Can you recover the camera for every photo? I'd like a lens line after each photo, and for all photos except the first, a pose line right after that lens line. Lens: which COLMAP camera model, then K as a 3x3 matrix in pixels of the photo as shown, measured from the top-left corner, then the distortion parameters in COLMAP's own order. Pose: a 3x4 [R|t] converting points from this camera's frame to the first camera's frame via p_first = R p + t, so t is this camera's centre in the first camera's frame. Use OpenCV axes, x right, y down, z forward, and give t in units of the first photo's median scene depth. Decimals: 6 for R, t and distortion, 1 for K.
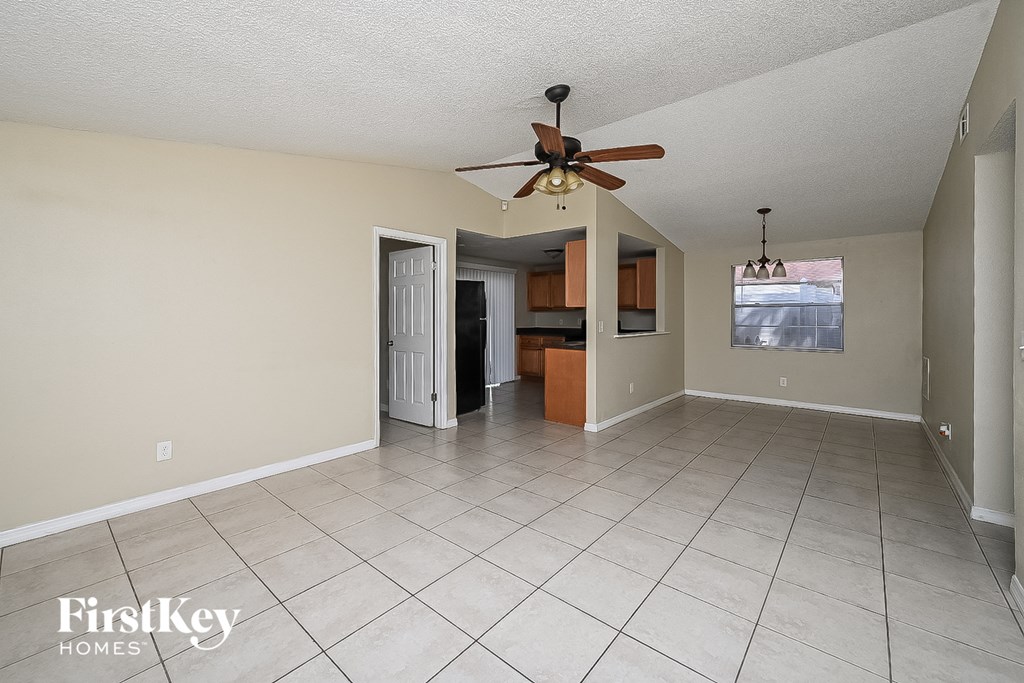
lens RADIAL K [[406.8, 0, 515.0], [0, 406.8, 321.1], [0, 0, 1]] dist [0.001260, 0.000263]
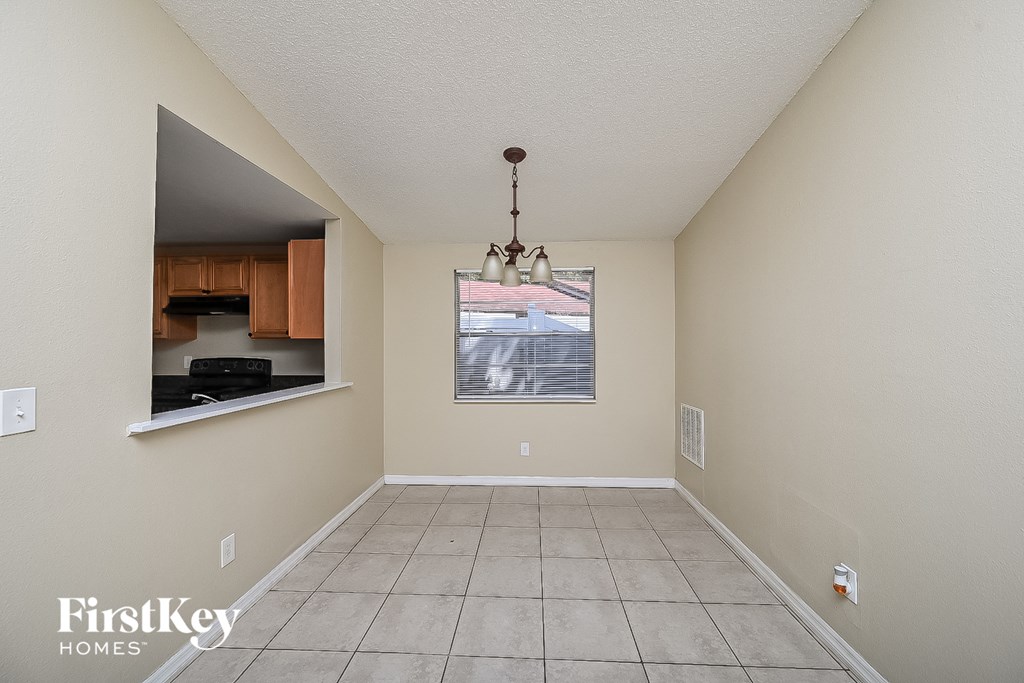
lens RADIAL K [[405.2, 0, 512.0], [0, 405.2, 341.5], [0, 0, 1]] dist [0.001643, 0.000292]
pose [[0.797682, 0.005993, 0.603049, 0.251893], [0.007360, 0.999779, -0.019671, -0.015886], [-0.603033, 0.020130, 0.797462, 0.504105]]
